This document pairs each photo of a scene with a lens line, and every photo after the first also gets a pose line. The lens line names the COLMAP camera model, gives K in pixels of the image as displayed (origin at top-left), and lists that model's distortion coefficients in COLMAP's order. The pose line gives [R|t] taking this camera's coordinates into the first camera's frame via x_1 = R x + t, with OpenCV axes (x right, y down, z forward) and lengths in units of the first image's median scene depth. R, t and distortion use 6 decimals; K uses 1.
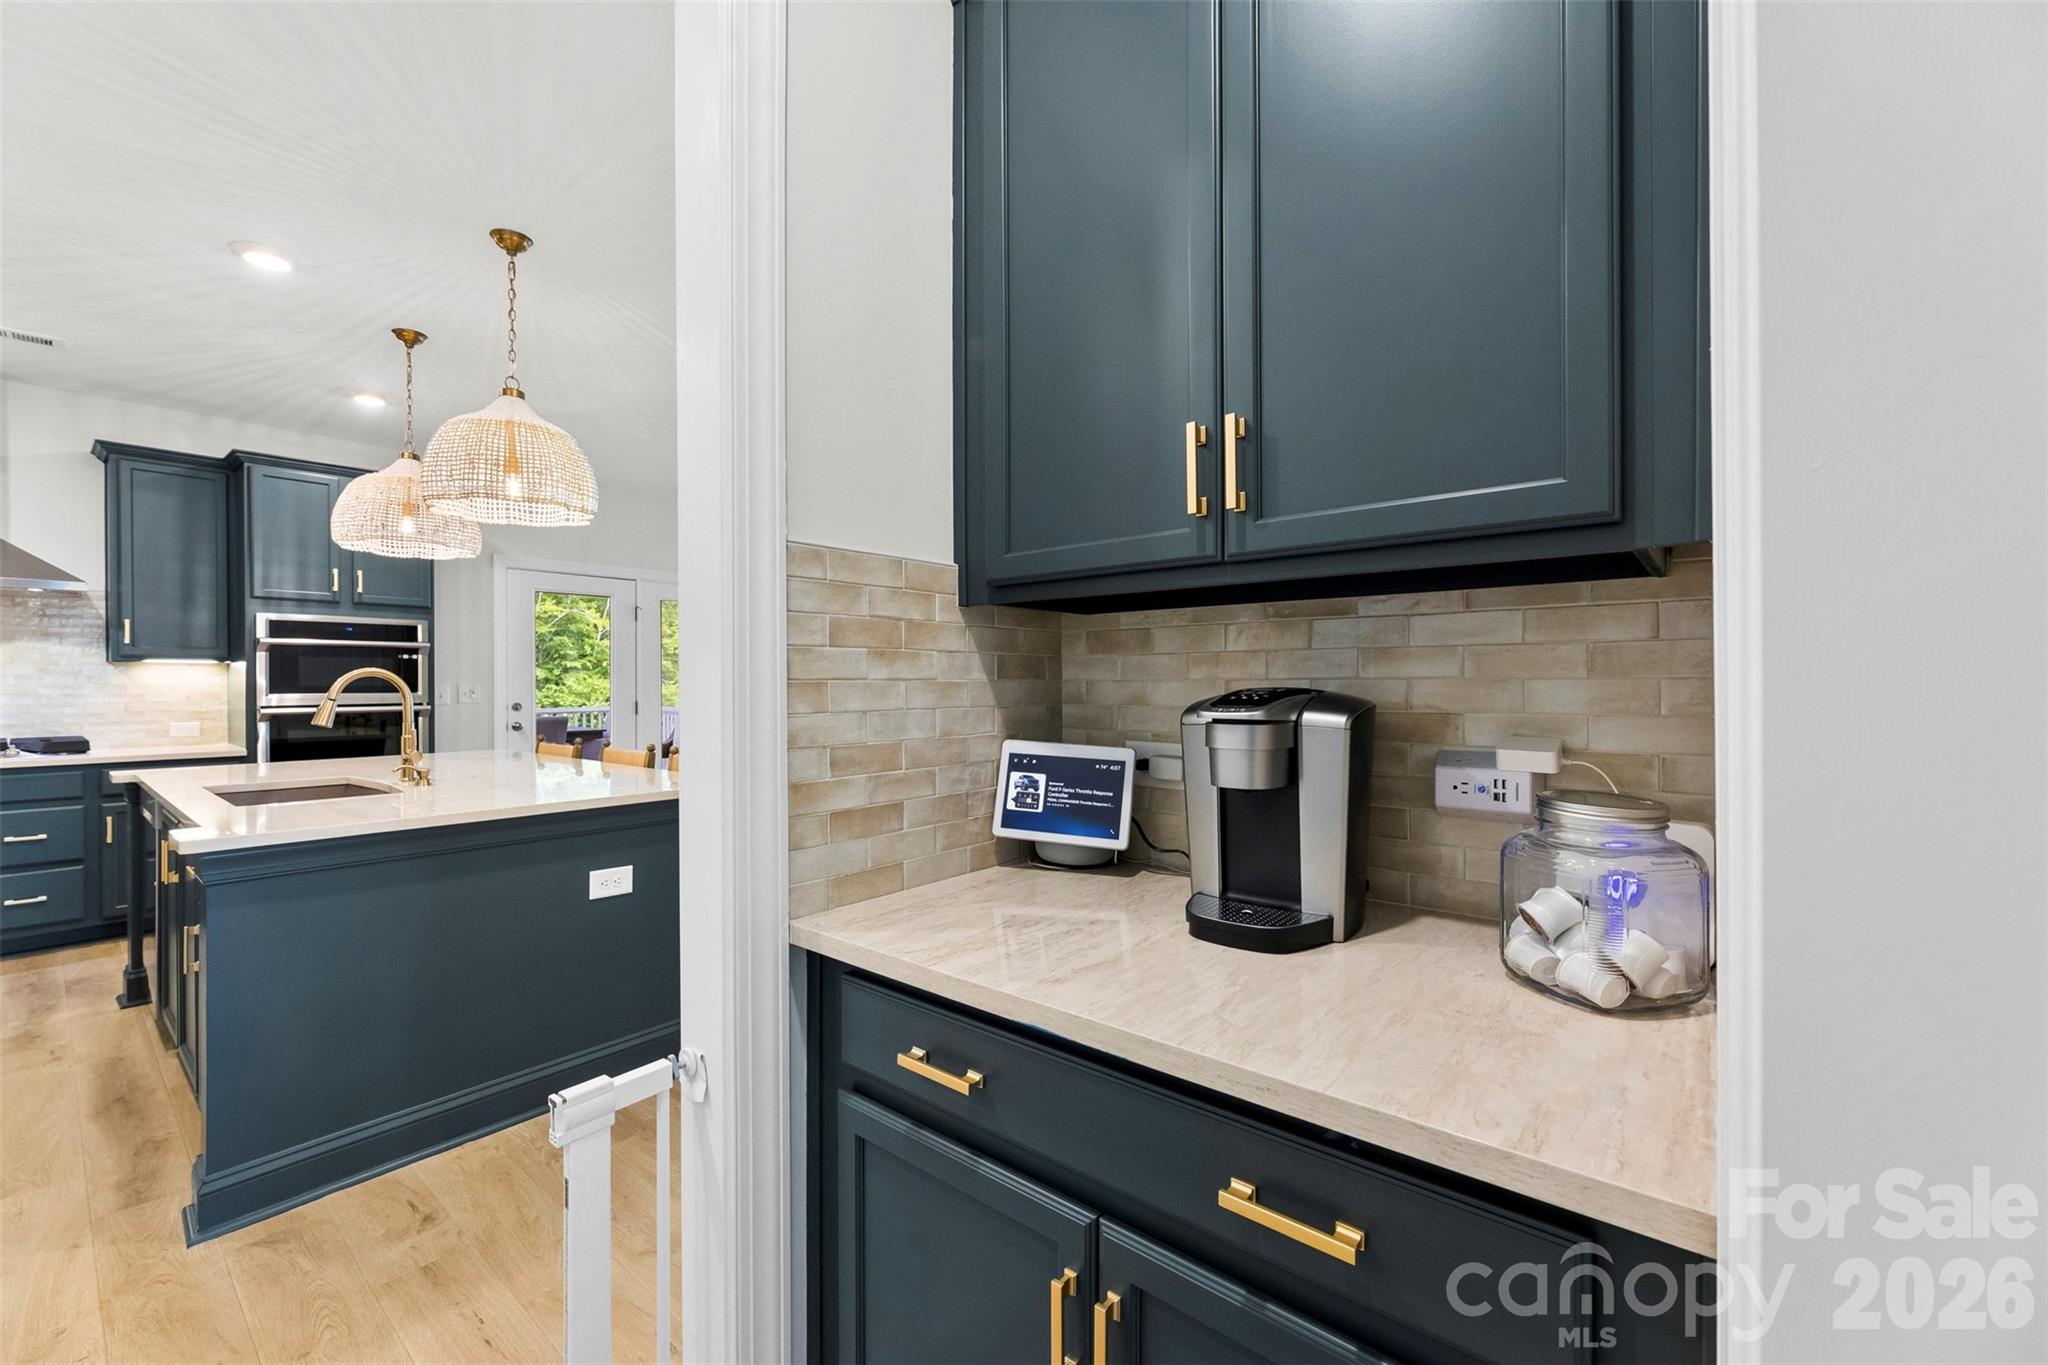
lens RADIAL K [[830.8, 0, 1029.5], [0, 830.8, 691.0], [0, 0, 1]] dist [-0.002057, -0.000198]
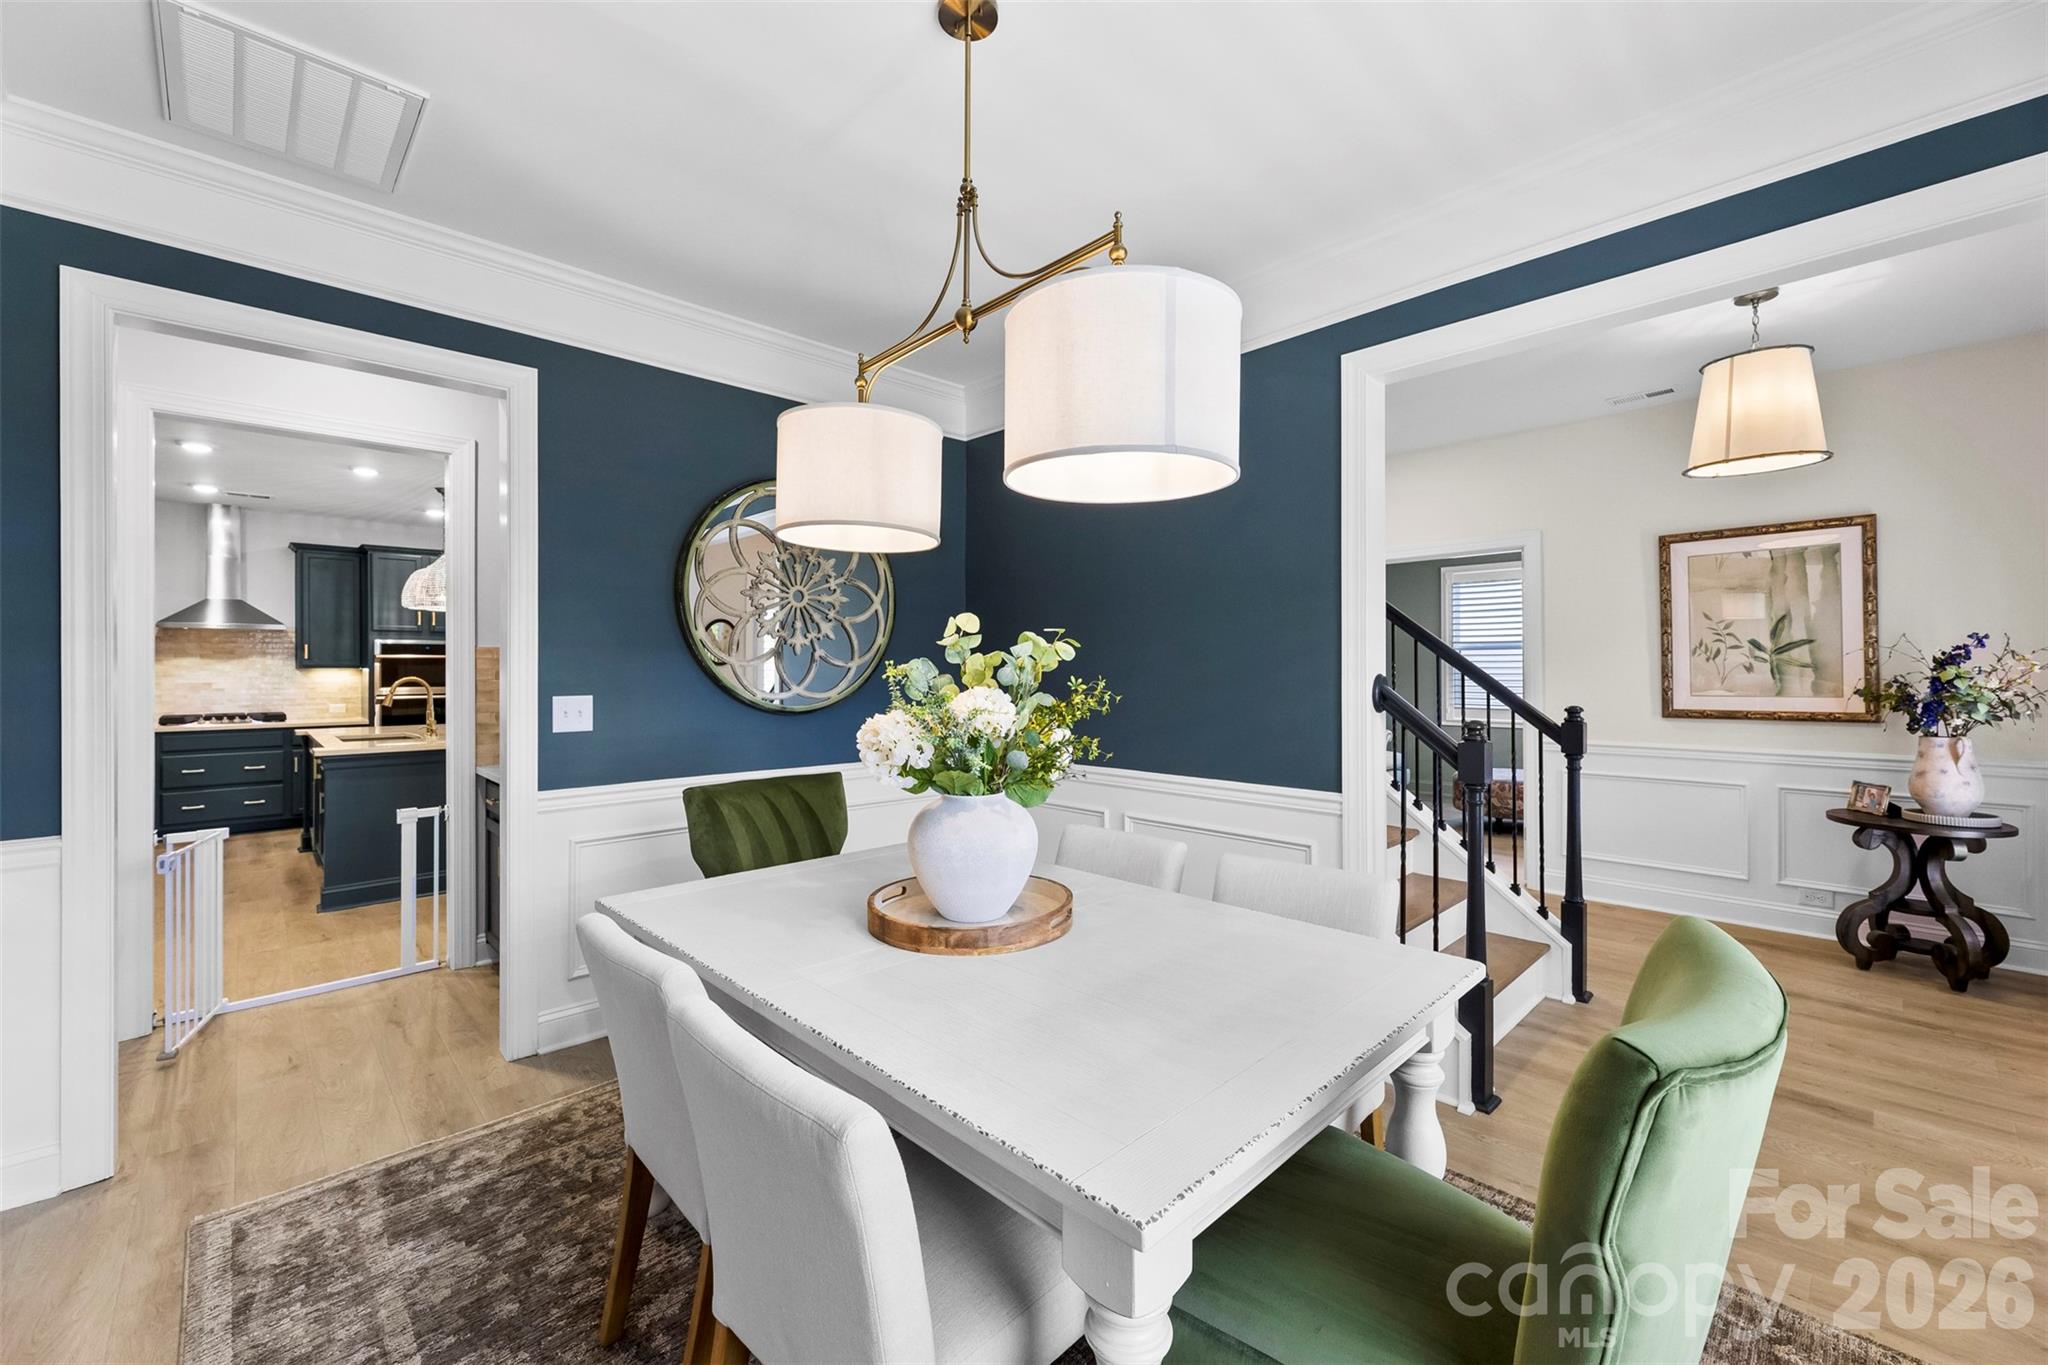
lens RADIAL K [[830.8, 0, 1016.8], [0, 830.8, 670.9], [0, 0, 1]] dist [-0.002057, -0.000198]
pose [[0.991624, -0.000921, -0.129155, 0.605305], [-0.000217, 0.999961, -0.008798, -0.016624], [0.129158, 0.008752, 0.991585, -0.524975]]
